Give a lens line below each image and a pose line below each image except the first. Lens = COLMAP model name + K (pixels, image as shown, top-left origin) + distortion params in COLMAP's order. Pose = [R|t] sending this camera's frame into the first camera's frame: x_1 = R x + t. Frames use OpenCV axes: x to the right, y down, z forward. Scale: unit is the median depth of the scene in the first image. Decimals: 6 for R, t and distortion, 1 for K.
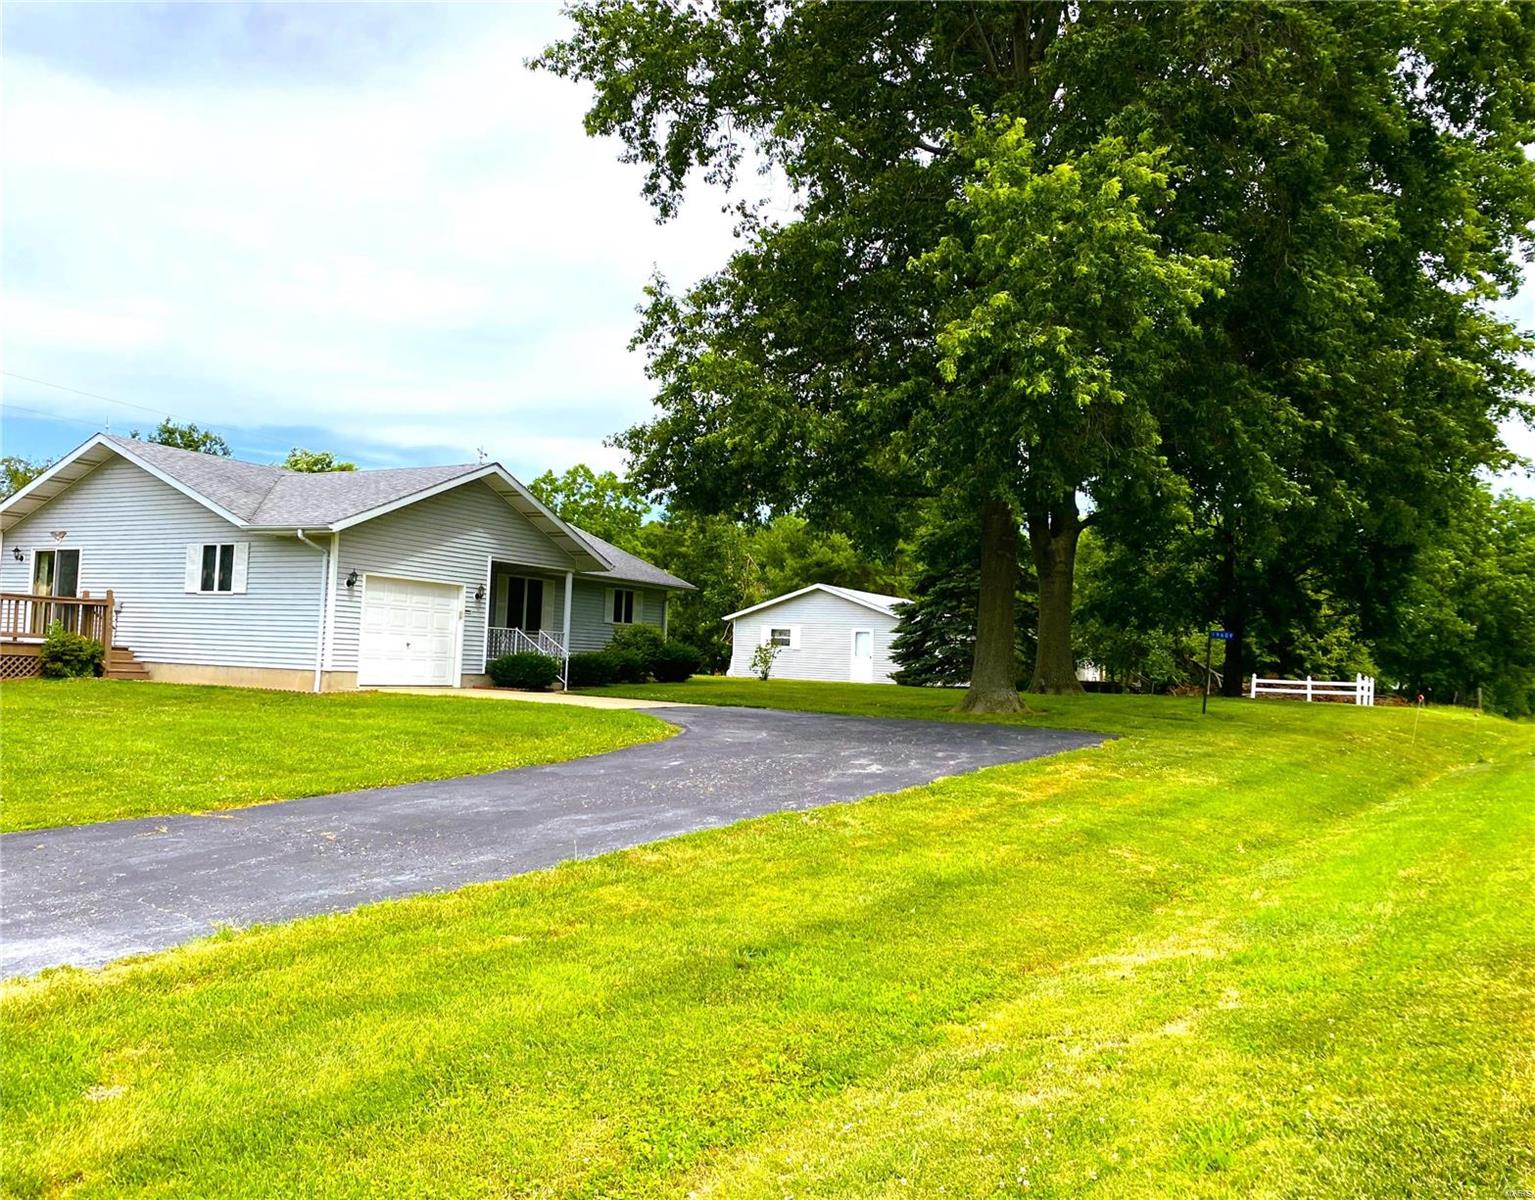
lens RADIAL K [[1196.6, 0, 763.7], [0, 1196.6, 517.9], [0, 0, 1]] dist [0.004228, 0.068377]
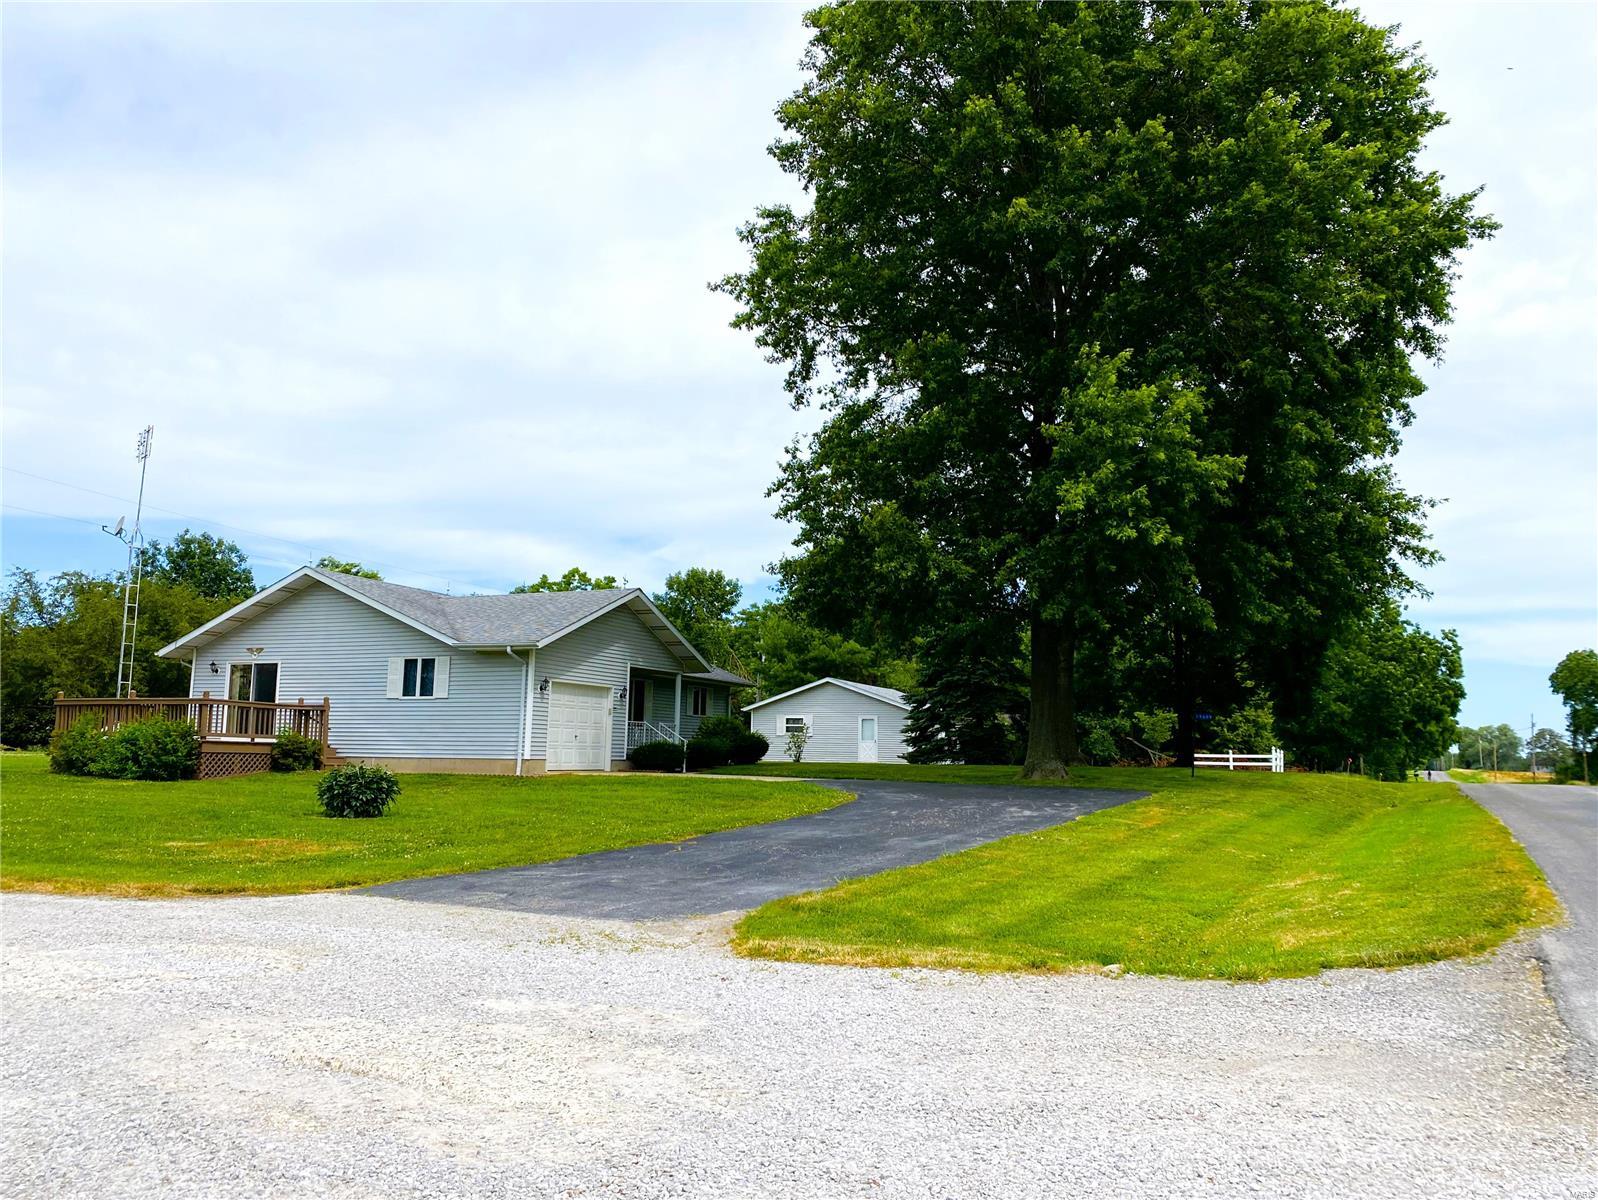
lens RADIAL K [[1221.4, 0, 799.0], [0, 1221.4, 600.0], [0, 0, 1]] dist [0.060601, -0.001217]
pose [[0.990016, -0.006435, 0.140809, -0.235203], [0.006851, 0.999973, -0.002473, -0.028914], [-0.140790, 0.003413, 0.990034, -0.265724]]
